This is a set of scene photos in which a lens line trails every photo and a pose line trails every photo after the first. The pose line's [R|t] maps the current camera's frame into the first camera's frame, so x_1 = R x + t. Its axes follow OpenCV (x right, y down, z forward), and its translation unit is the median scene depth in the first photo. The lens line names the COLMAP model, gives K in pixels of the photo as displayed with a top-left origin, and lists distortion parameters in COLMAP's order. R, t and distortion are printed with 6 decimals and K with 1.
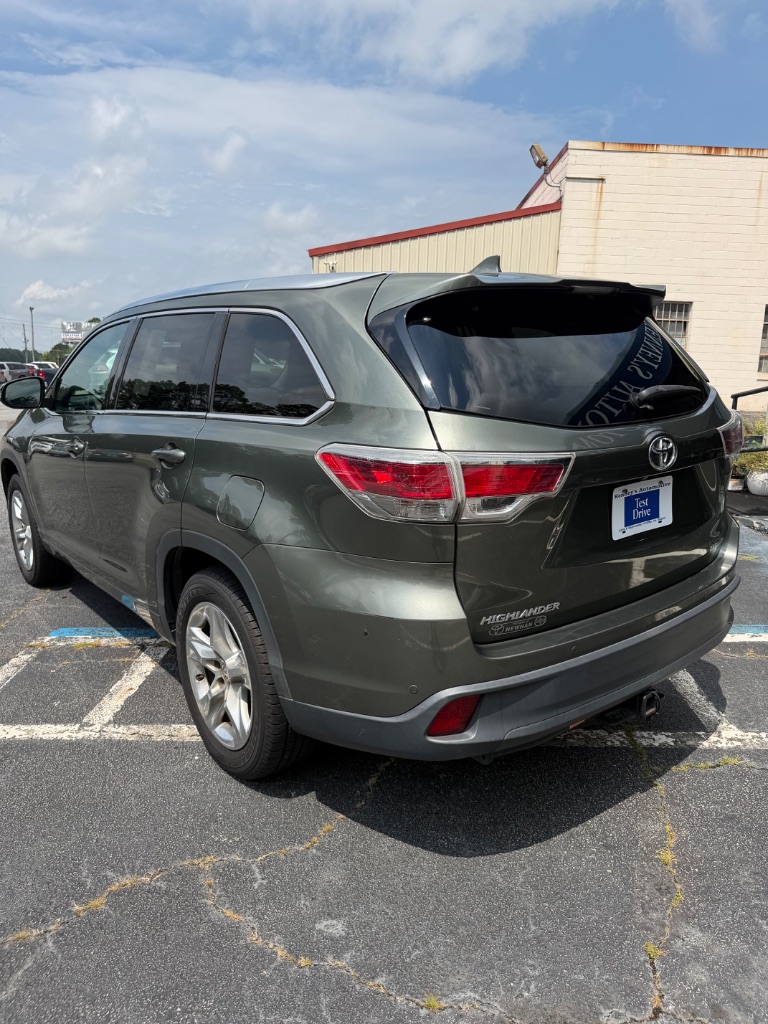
lens RADIAL K [[727.3, 0, 388.0], [0, 727.3, 513.3], [0, 0, 1]] dist [-0.004356, -0.006899]
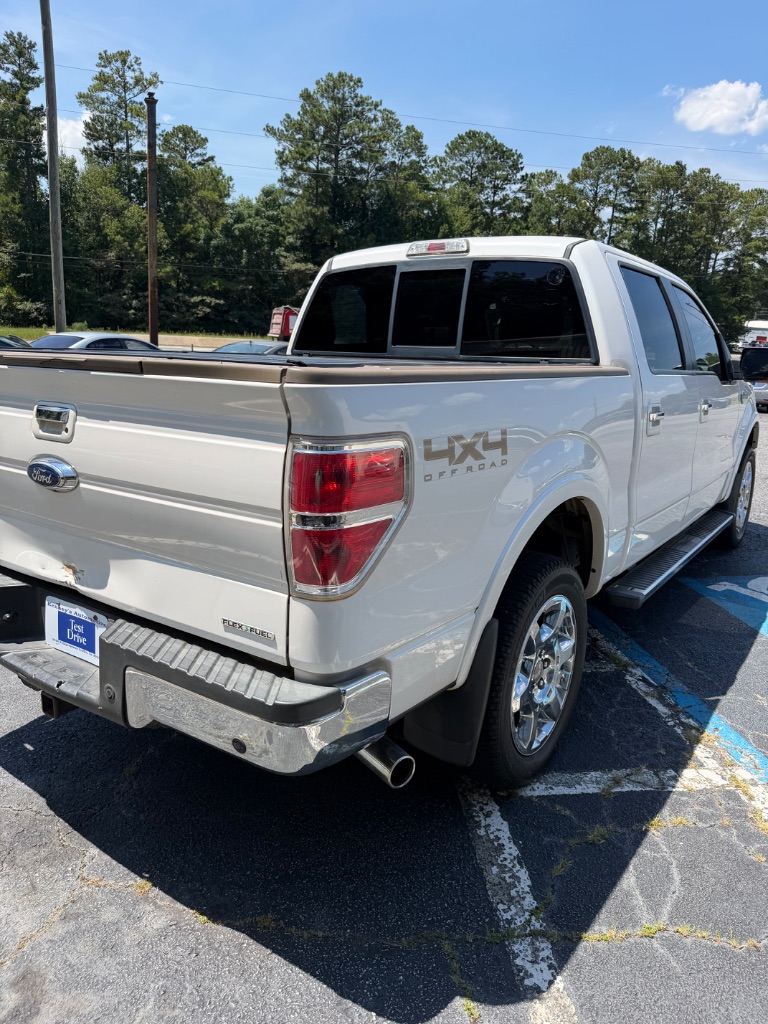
lens RADIAL K [[727.3, 0, 379.7], [0, 727.3, 510.2], [0, 0, 1]] dist [-0.004356, -0.006899]
pose [[0.128245, 0.246608, -0.960592, 0.138903], [-0.245574, 0.946323, 0.210159, -0.027148], [0.960857, 0.208945, 0.181921, 0.106840]]
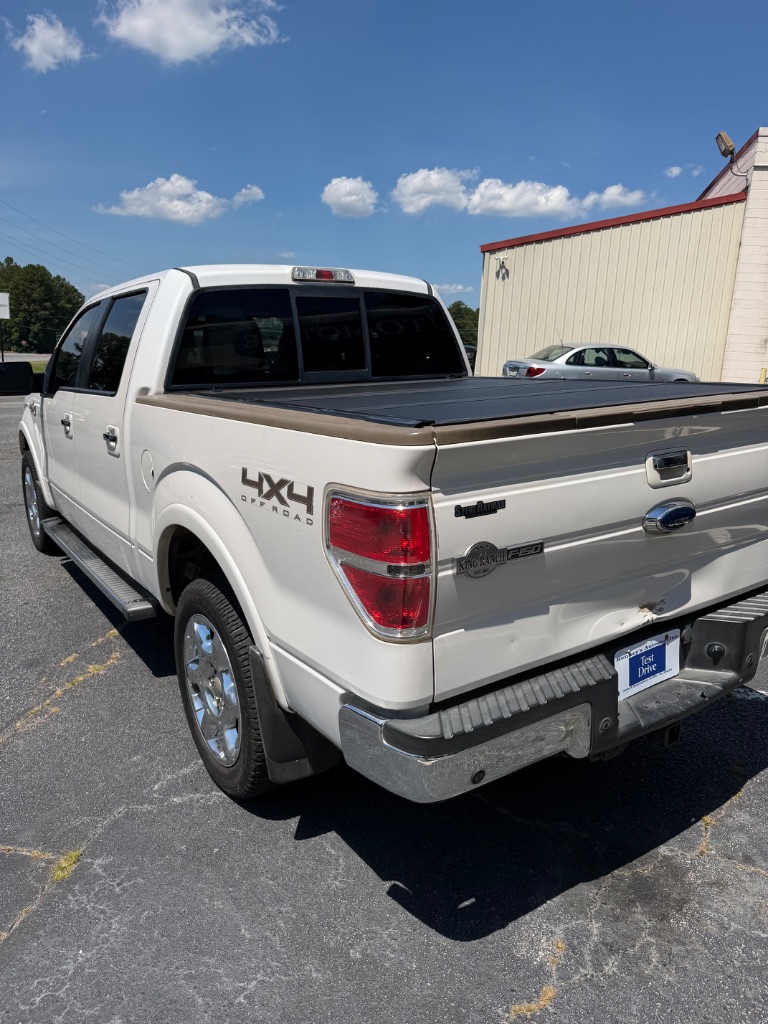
lens RADIAL K [[727.3, 0, 383.3], [0, 727.3, 514.8], [0, 0, 1]] dist [-0.004356, -0.006899]
pose [[0.974383, 0.062149, -0.216137, 0.002992], [-0.058240, 0.998004, 0.024417, 0.003212], [0.217223, -0.011204, 0.976058, -0.048013]]
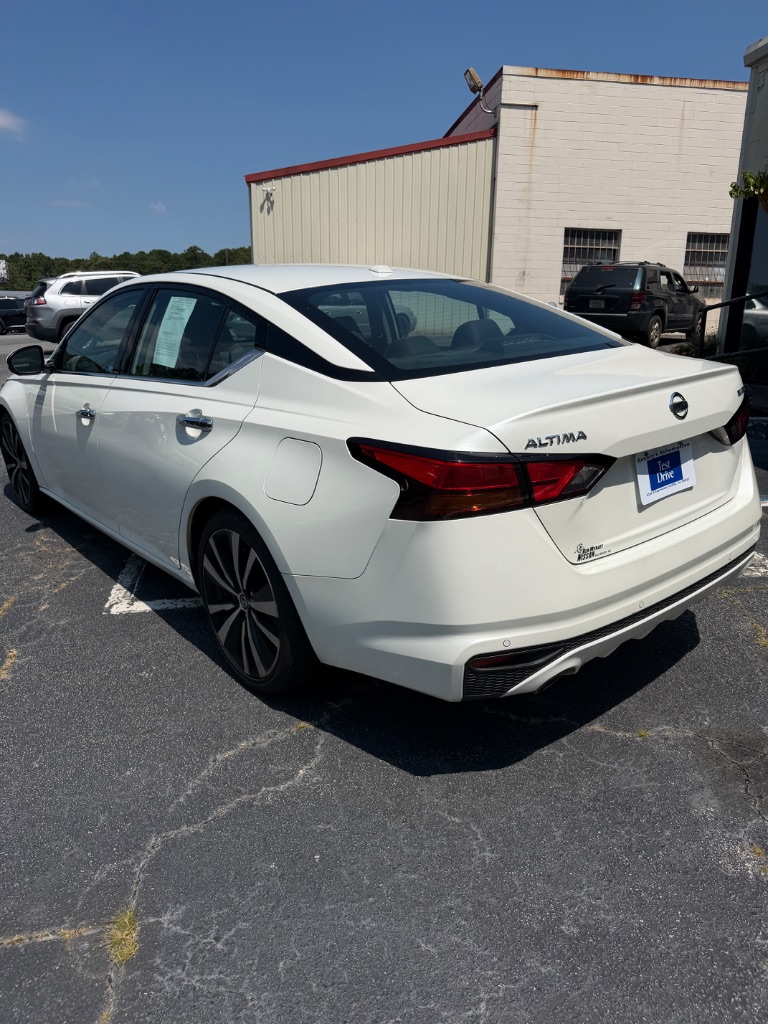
lens RADIAL K [[727.3, 0, 390.0], [0, 727.3, 511.4], [0, 0, 1]] dist [-0.004356, -0.006899]
pose [[0.992039, -0.047021, 0.116821, -0.052268], [0.037445, 0.995858, 0.082853, 0.012913], [-0.120233, -0.077819, 0.989691, -0.024095]]
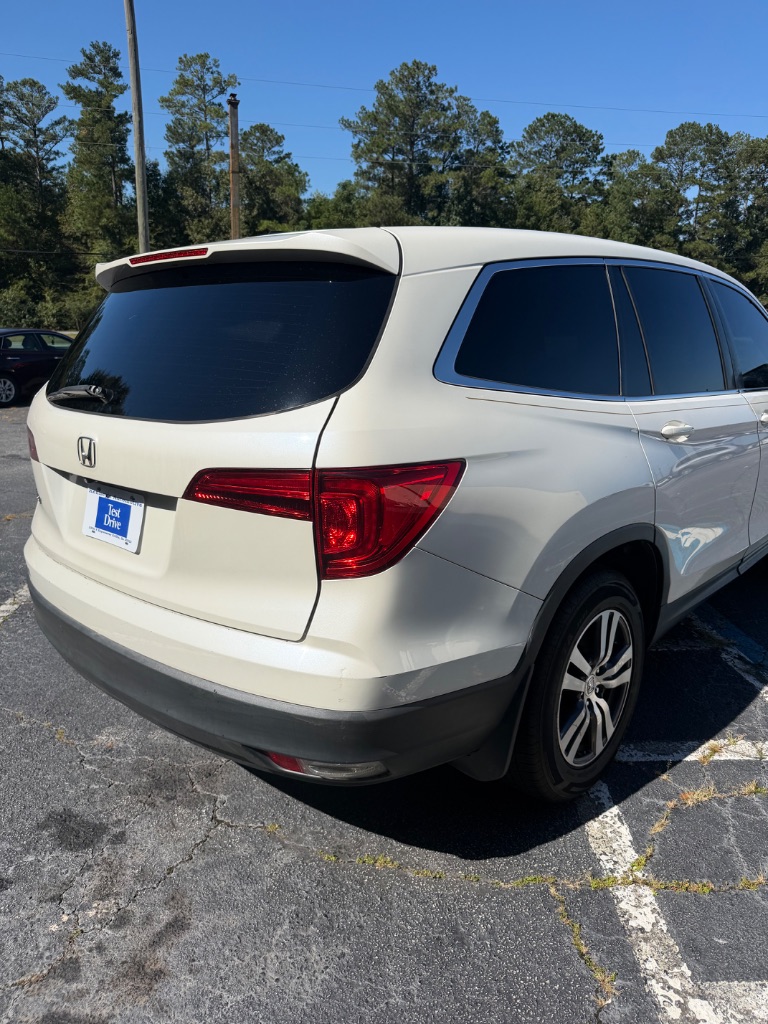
lens RADIAL K [[727.3, 0, 386.6], [0, 727.3, 517.4], [0, 0, 1]] dist [-0.004356, -0.006899]
pose [[0.037967, 0.264368, -0.963674, 0.146898], [-0.218985, 0.943130, 0.250104, -0.024465], [0.974989, 0.201535, 0.093700, 0.101185]]
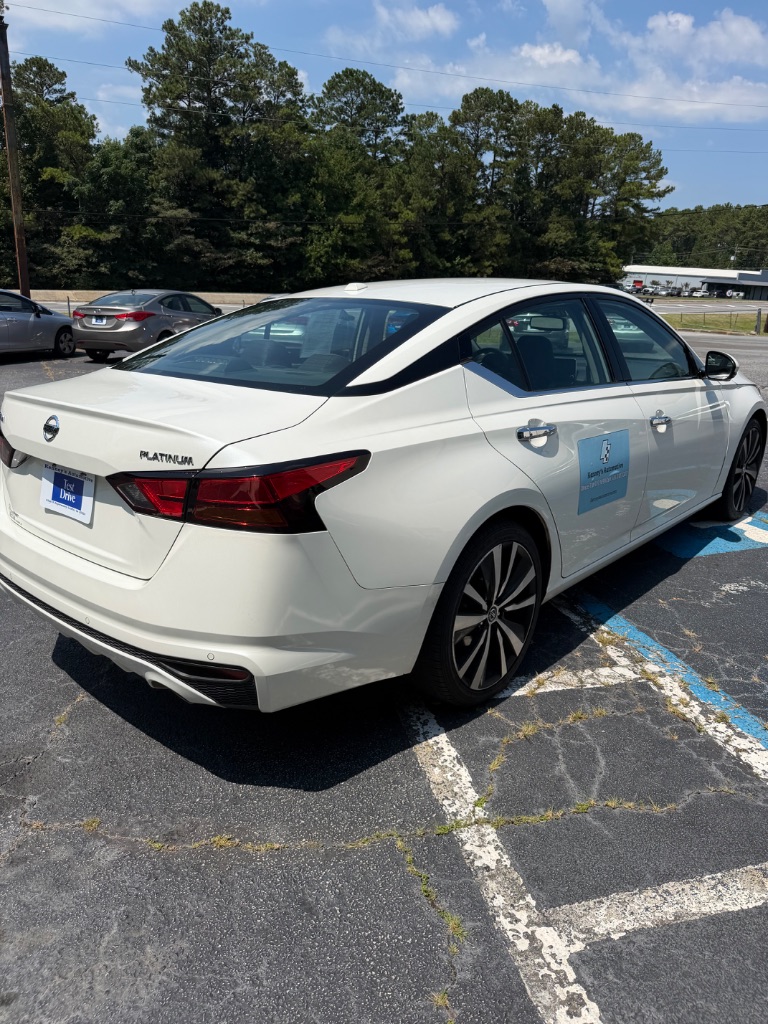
lens RADIAL K [[727.3, 0, 375.6], [0, 727.3, 518.2], [0, 0, 1]] dist [-0.004356, -0.006899]
pose [[0.268886, 0.303303, -0.914170, 0.139795], [-0.221880, 0.943103, 0.247640, -0.020634], [0.937267, 0.136249, 0.320884, 0.103002]]
